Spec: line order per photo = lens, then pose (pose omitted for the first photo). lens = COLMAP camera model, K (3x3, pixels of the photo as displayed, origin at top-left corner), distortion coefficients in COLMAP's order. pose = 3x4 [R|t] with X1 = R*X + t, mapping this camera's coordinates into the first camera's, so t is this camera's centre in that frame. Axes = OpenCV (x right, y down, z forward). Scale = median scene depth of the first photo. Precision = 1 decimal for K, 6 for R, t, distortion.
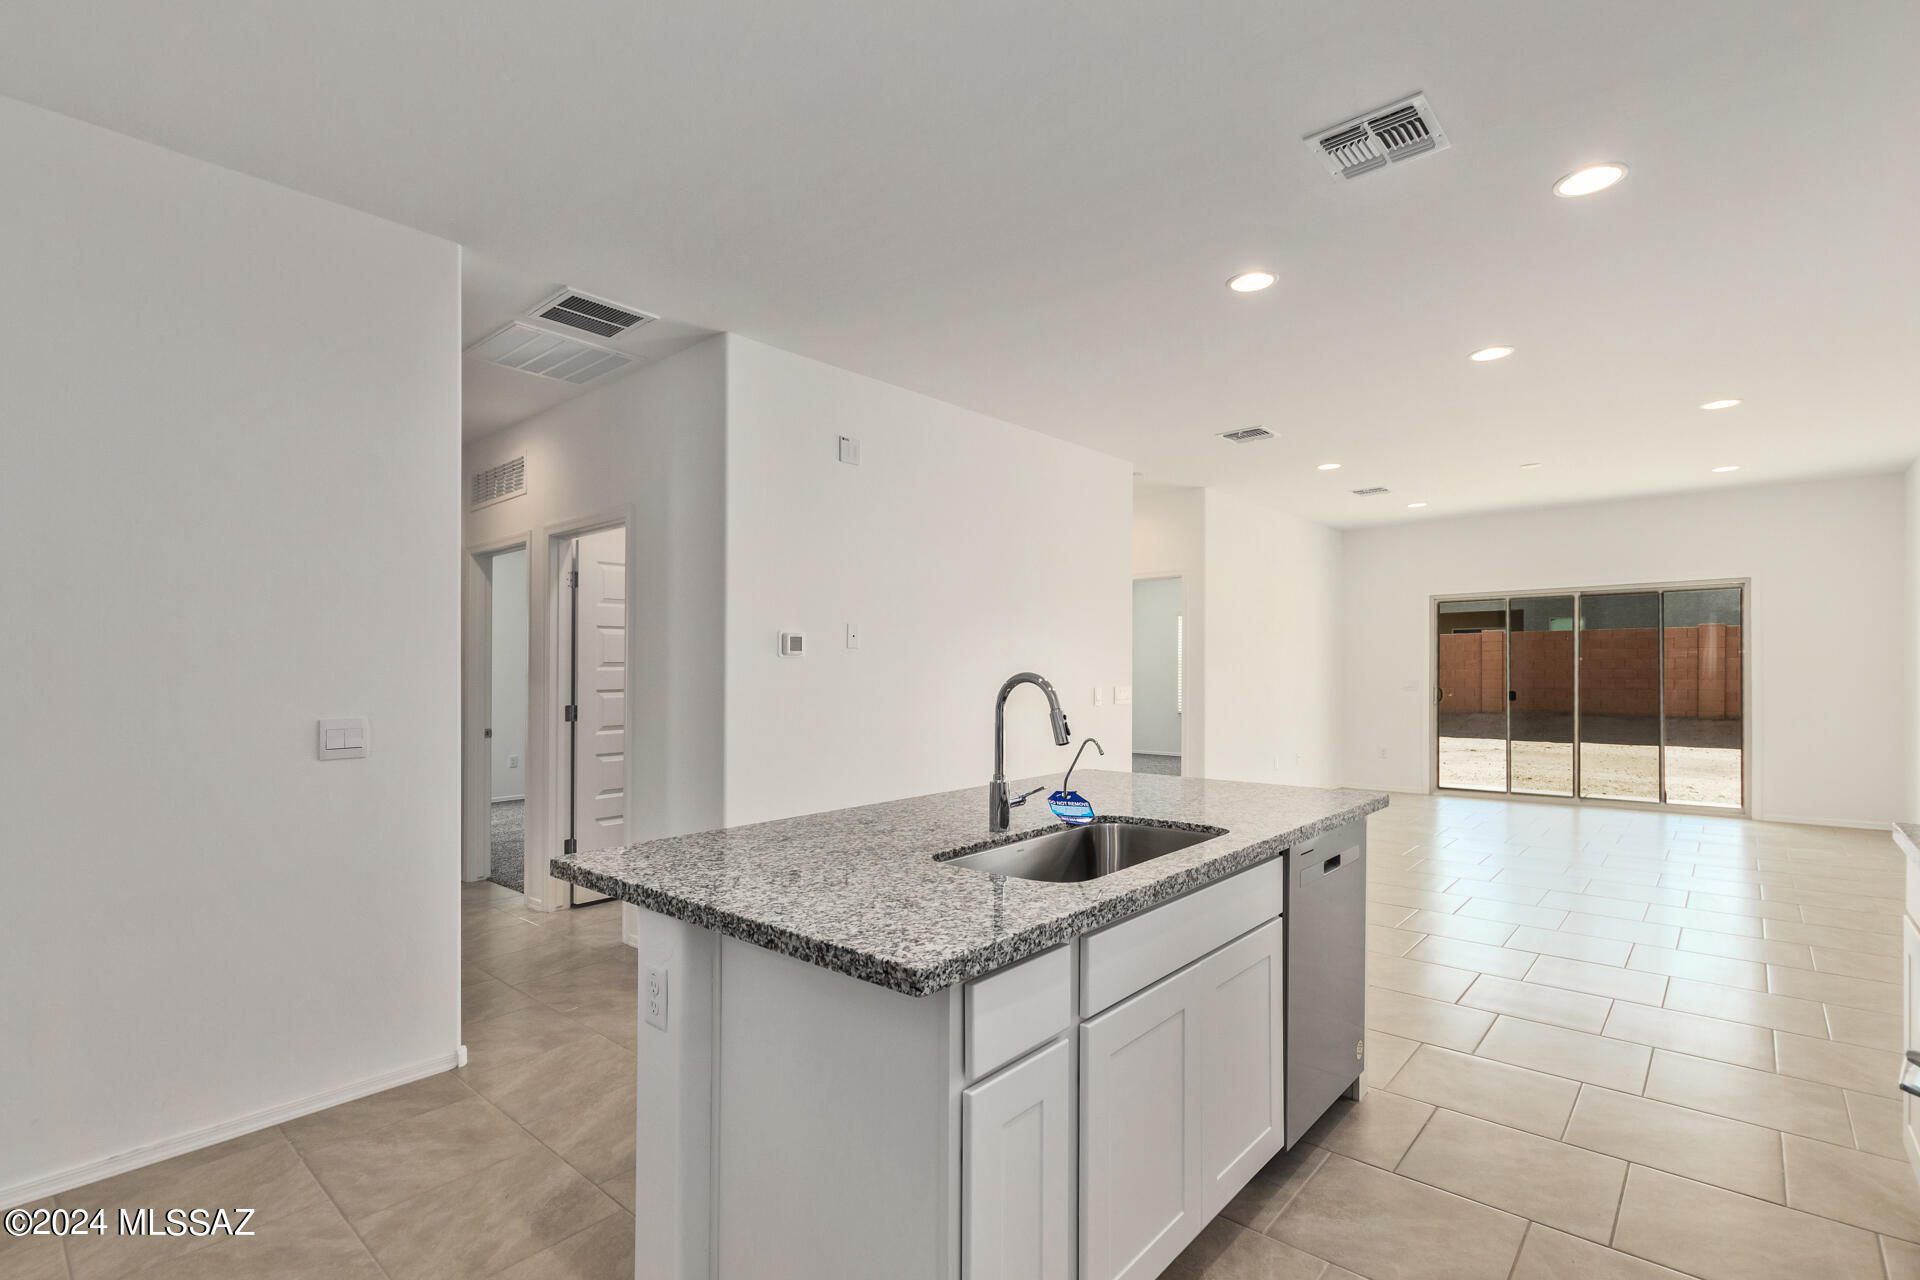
lens RADIAL K [[887.9, 0, 957.2], [0, 887.9, 653.6], [0, 0, 1]] dist [0.009152, 0.000530]
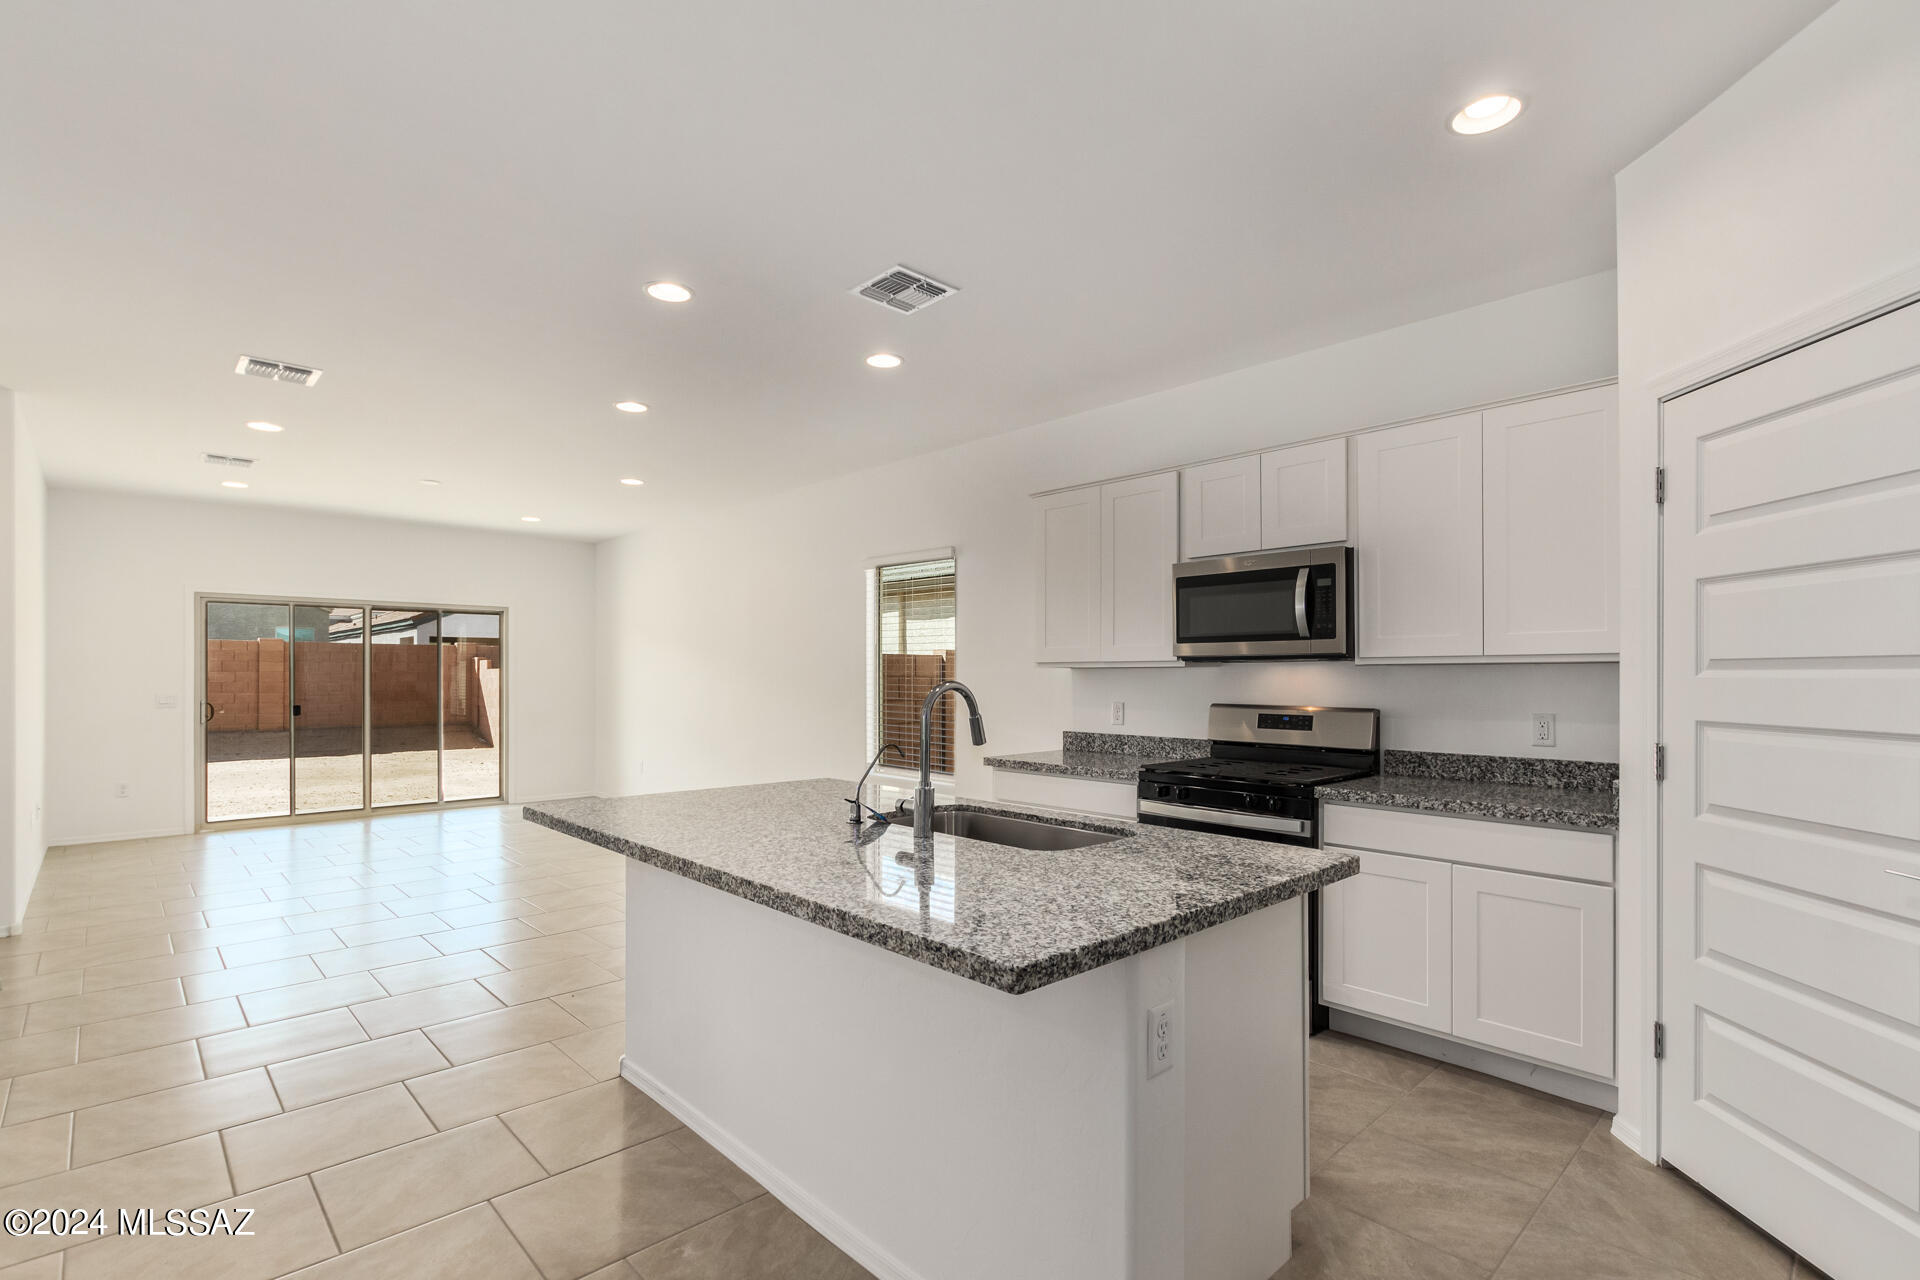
lens RADIAL K [[887.9, 0, 981.3], [0, 887.9, 676.8], [0, 0, 1]] dist [0.009152, 0.000530]
pose [[0.072082, 0.007632, 0.997369, -0.266008], [-0.018218, 0.999814, -0.006334, 0.005757], [-0.997232, -0.017714, 0.072208, 0.237959]]
